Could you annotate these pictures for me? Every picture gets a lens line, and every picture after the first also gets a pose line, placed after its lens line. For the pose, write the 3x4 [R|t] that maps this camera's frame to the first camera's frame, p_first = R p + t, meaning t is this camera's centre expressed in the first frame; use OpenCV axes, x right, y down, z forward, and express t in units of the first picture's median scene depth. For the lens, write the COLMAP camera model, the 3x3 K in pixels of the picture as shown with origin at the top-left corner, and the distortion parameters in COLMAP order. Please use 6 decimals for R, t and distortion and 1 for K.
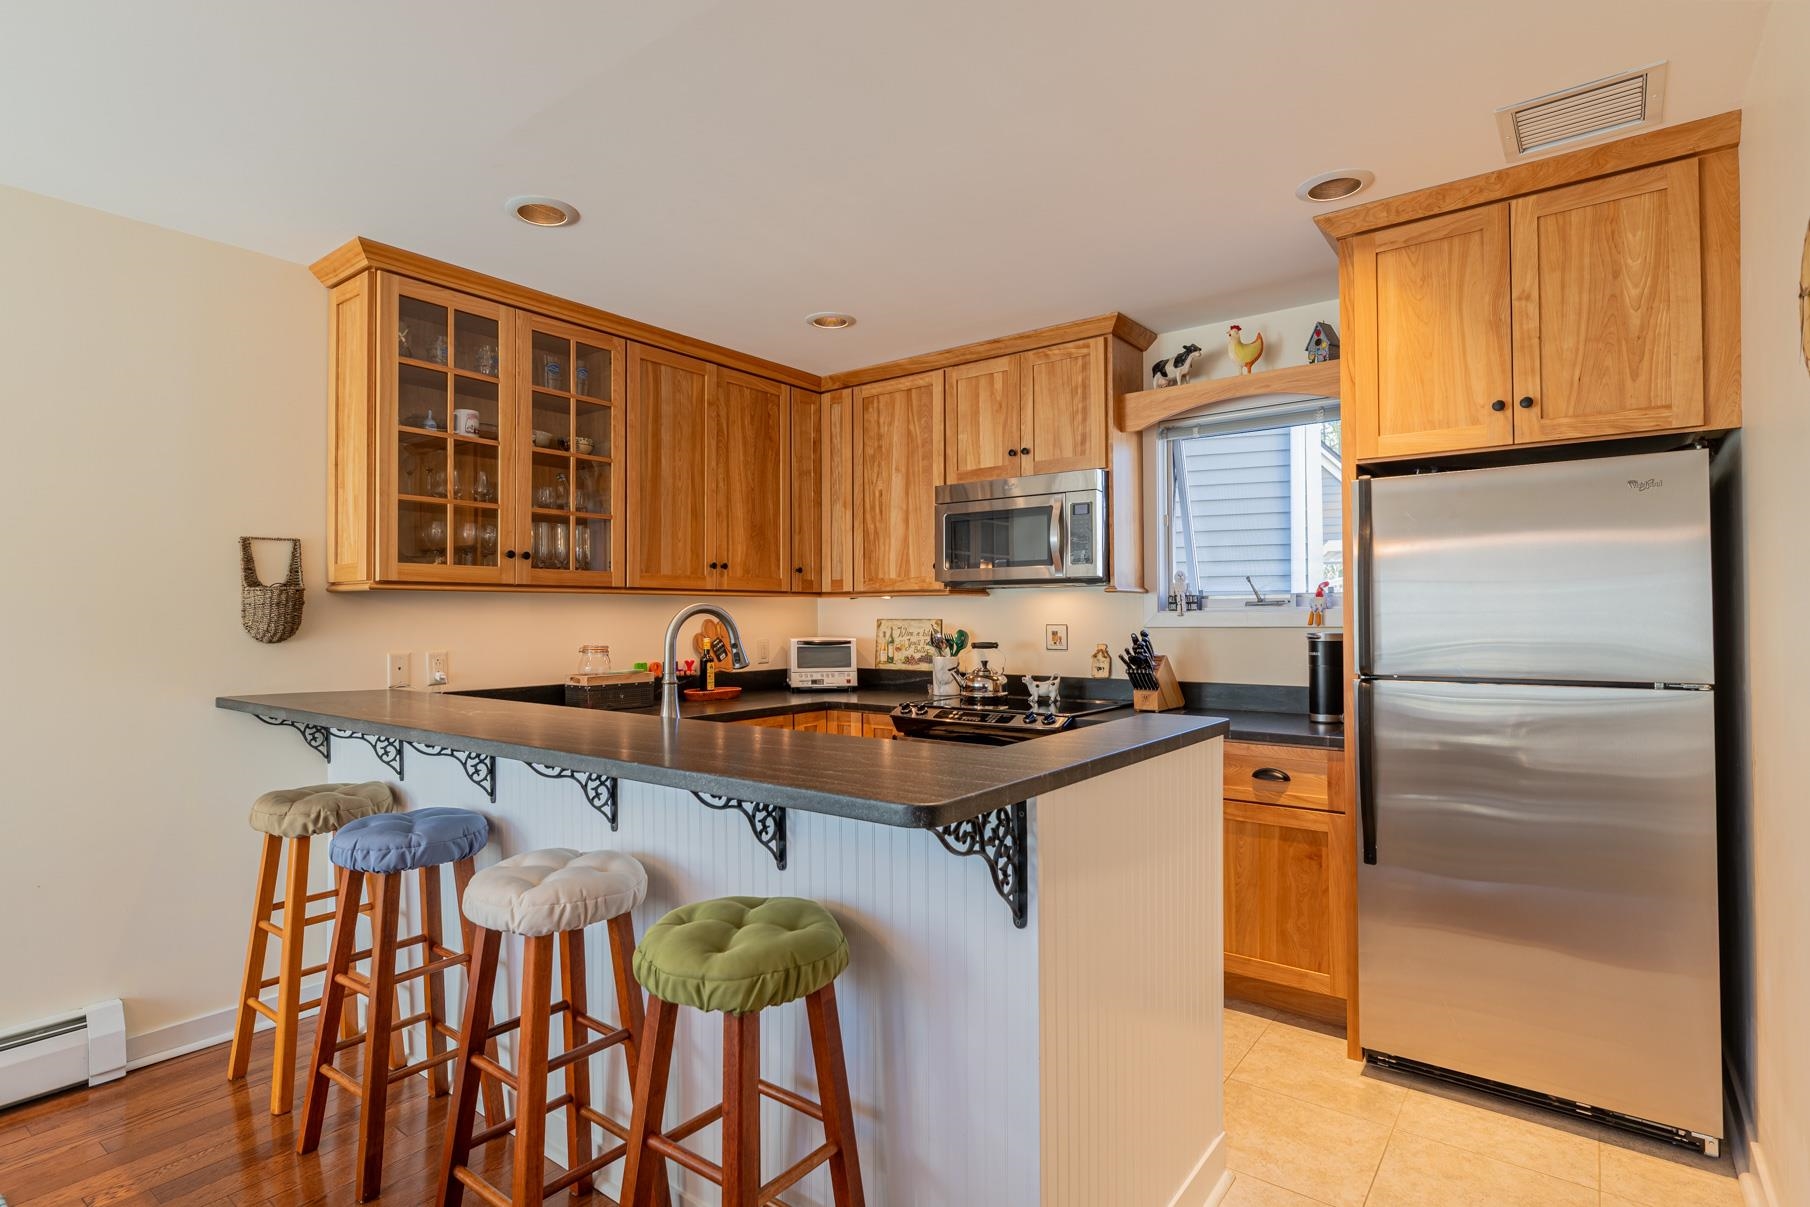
lens RADIAL K [[907.0, 0, 906.1], [0, 907.0, 603.1], [0, 0, 1]] dist [-0.004544, 0.000967]
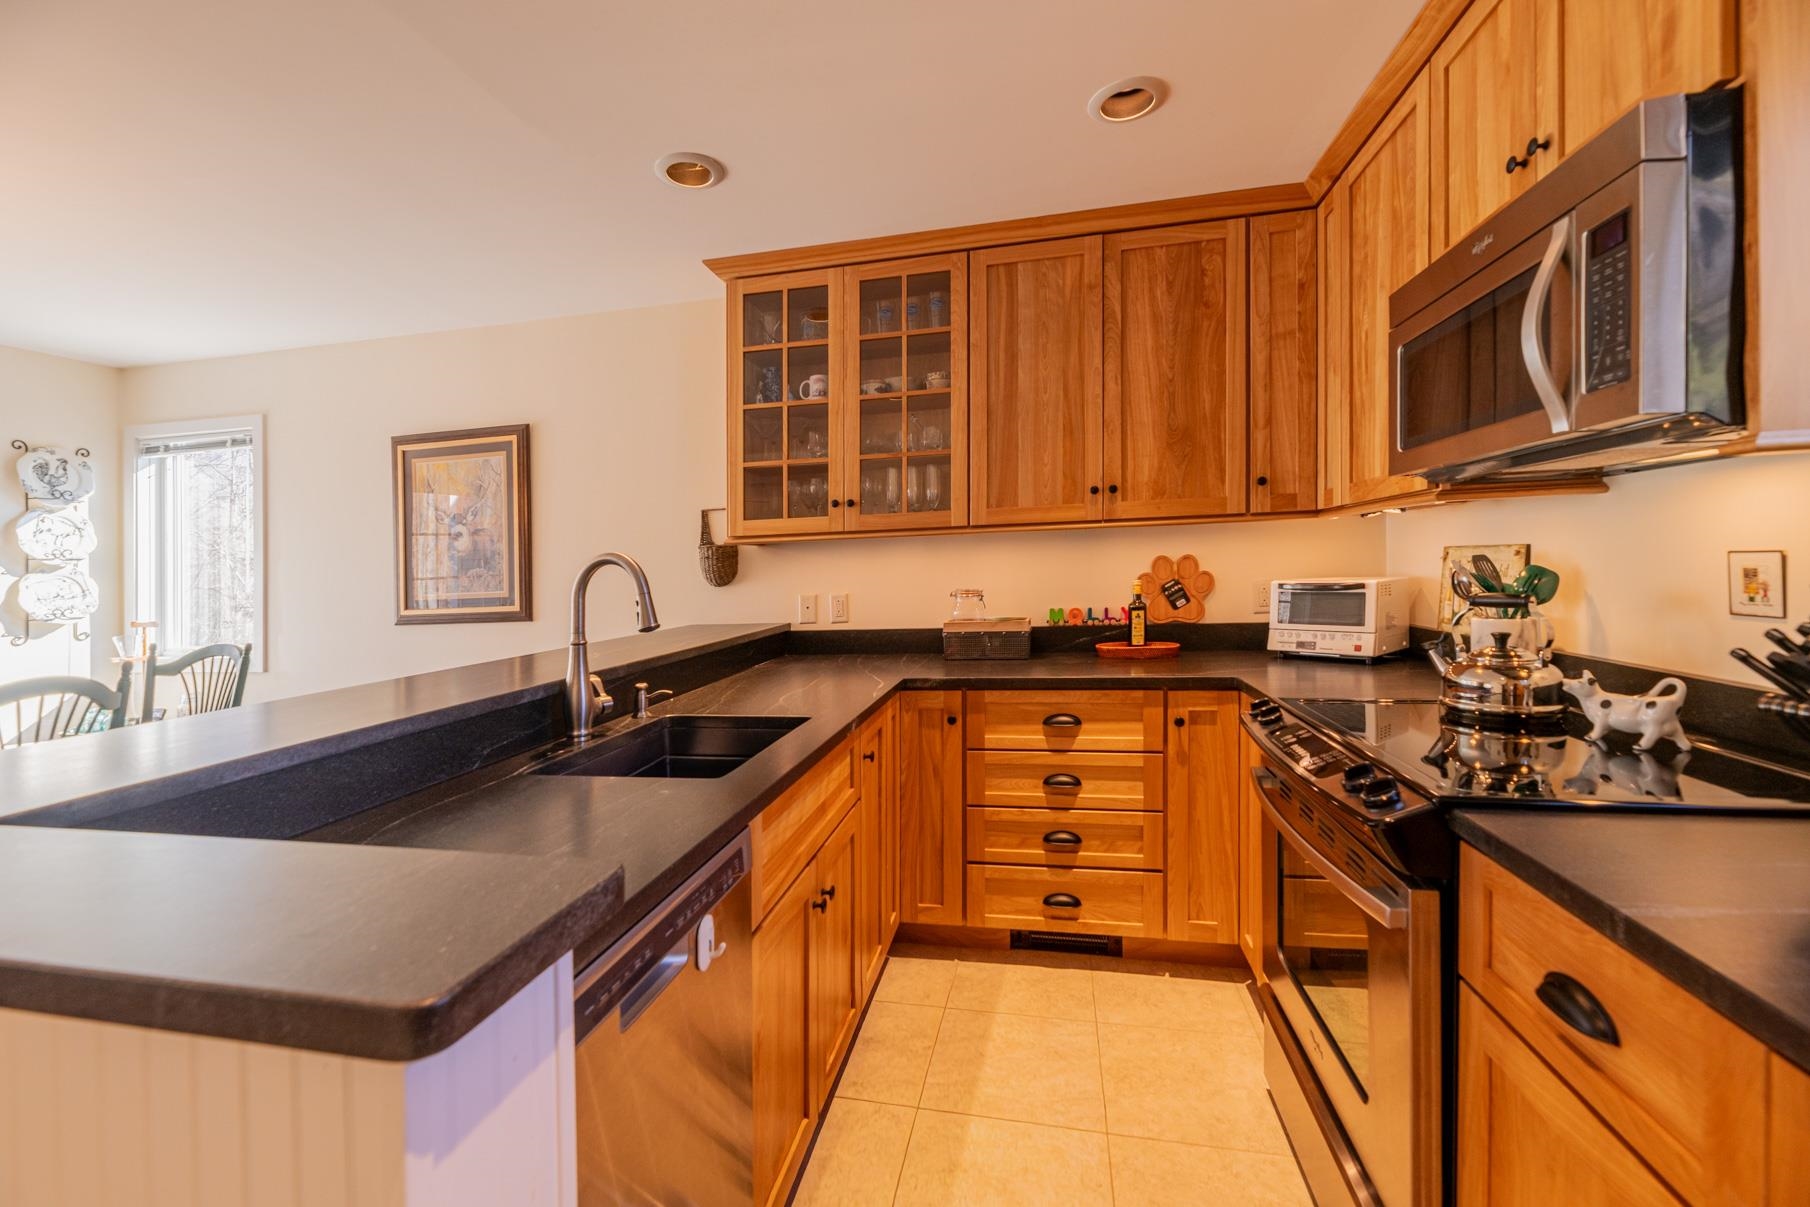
lens RADIAL K [[768.1, 0, 888.7], [0, 768.1, 559.0], [0, 0, 1]] dist [0.000687, -0.000276]
pose [[0.420222, -0.019442, -0.907213, 0.393910], [0.046296, 0.998928, 0.000037, 0.013102], [0.906240, -0.042016, 0.420671, 0.677293]]
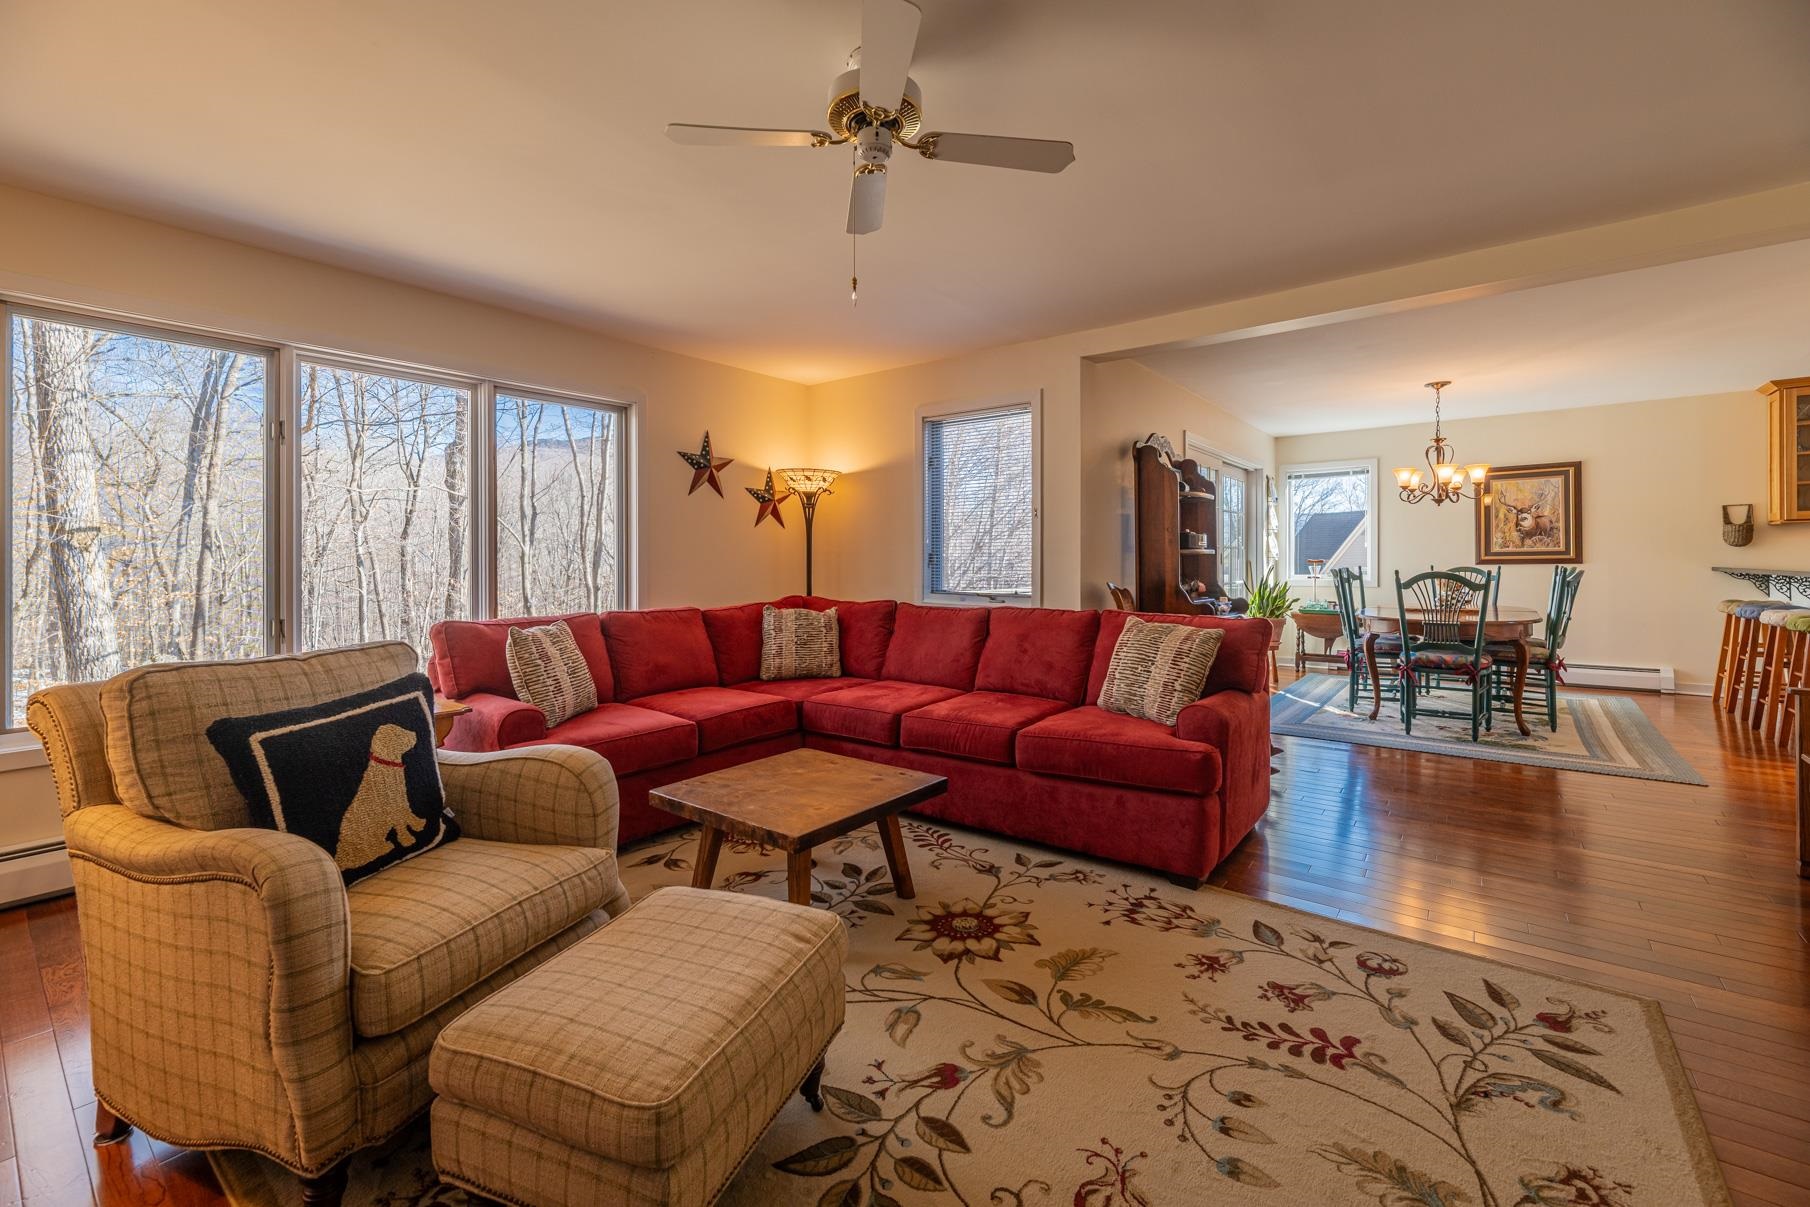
lens RADIAL K [[768.1, 0, 876.0], [0, 768.1, 564.2], [0, 0, 1]] dist [0.000687, -0.000276]
pose [[-0.031326, 0.008858, -0.999470, 1.357401], [0.023939, 0.999681, 0.008110, 0.016419], [0.999223, -0.023672, -0.031528, -1.193776]]
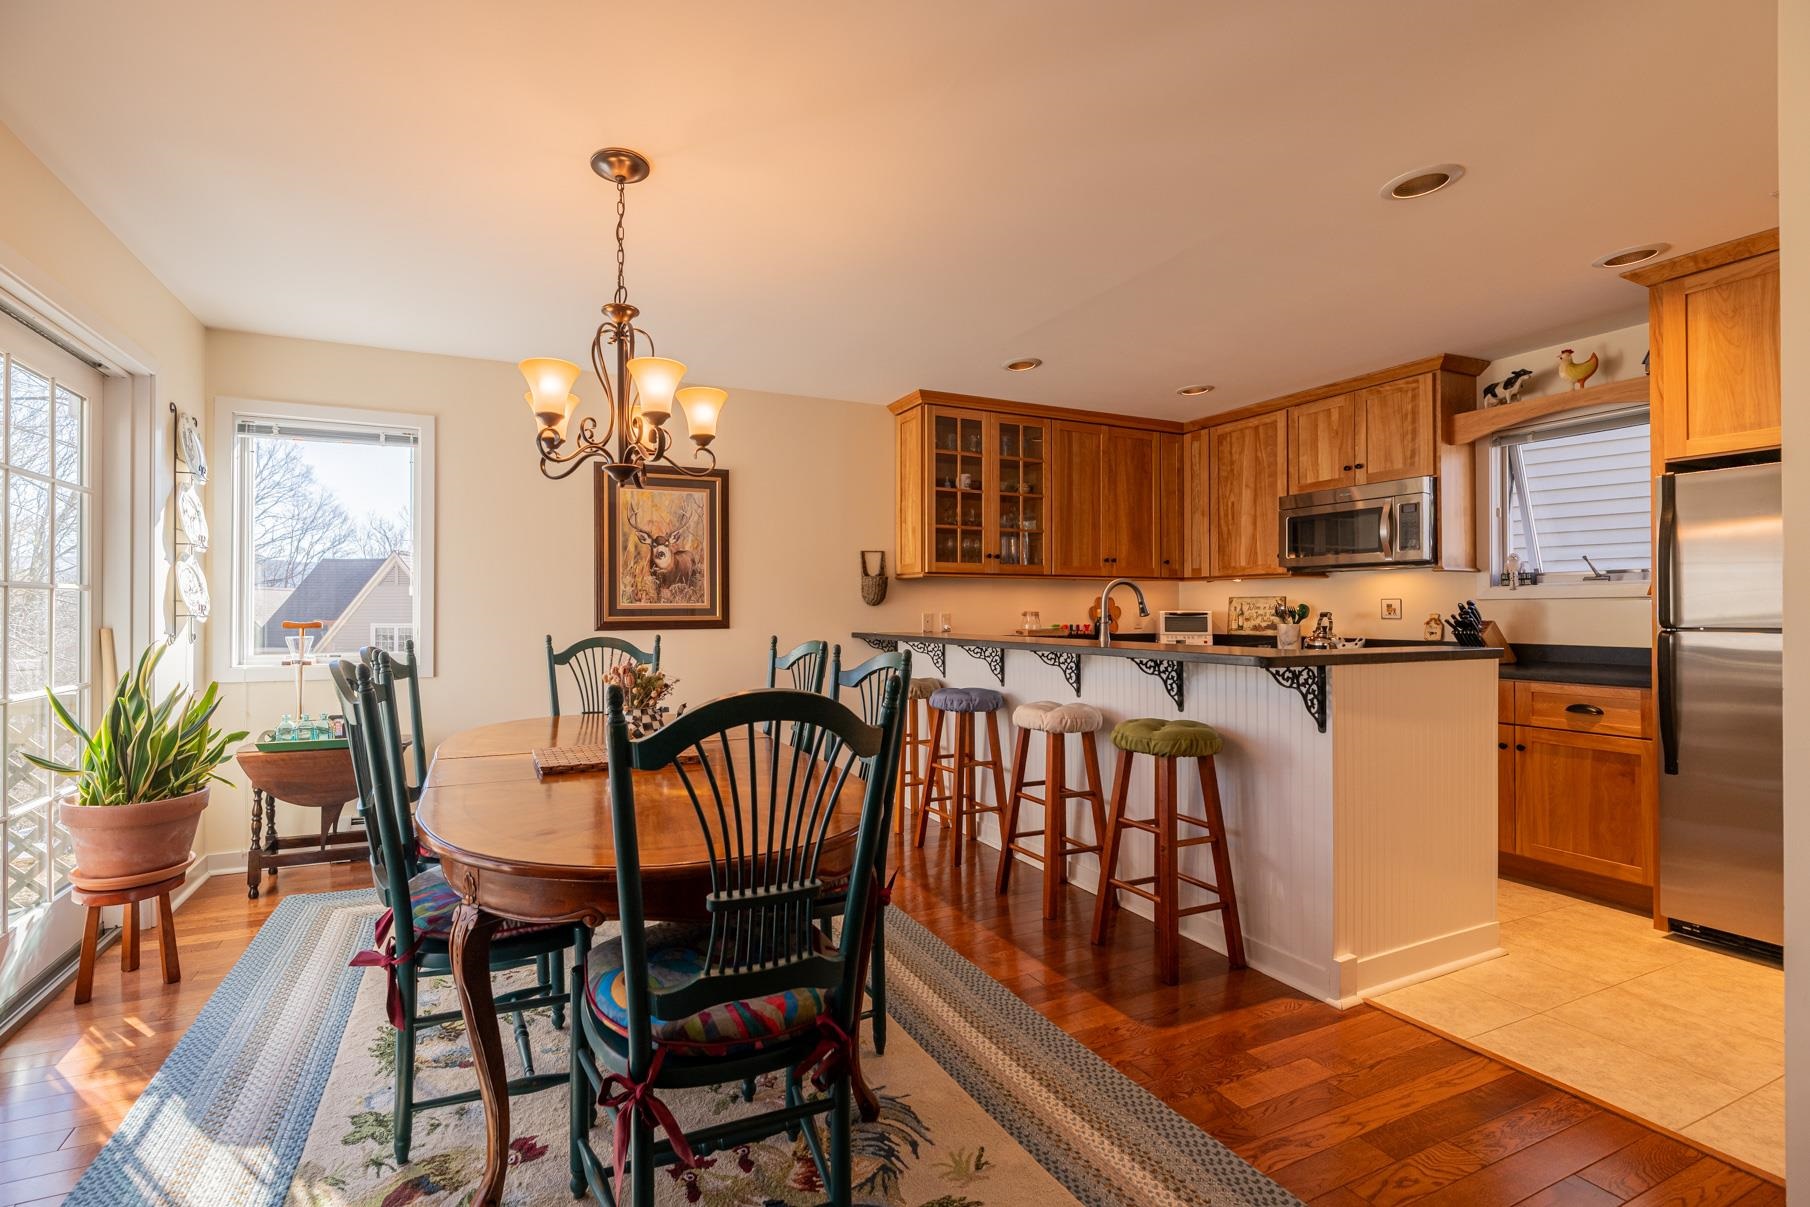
lens RADIAL K [[768.1, 0, 809.3], [0, 768.1, 607.3], [0, 0, 1]] dist [0.000687, -0.000276]
pose [[0.866142, 0.001829, -0.499795, -0.002639], [0.003746, 0.999941, 0.010151, 0.027762], [0.499784, -0.010664, 0.866084, -0.436363]]
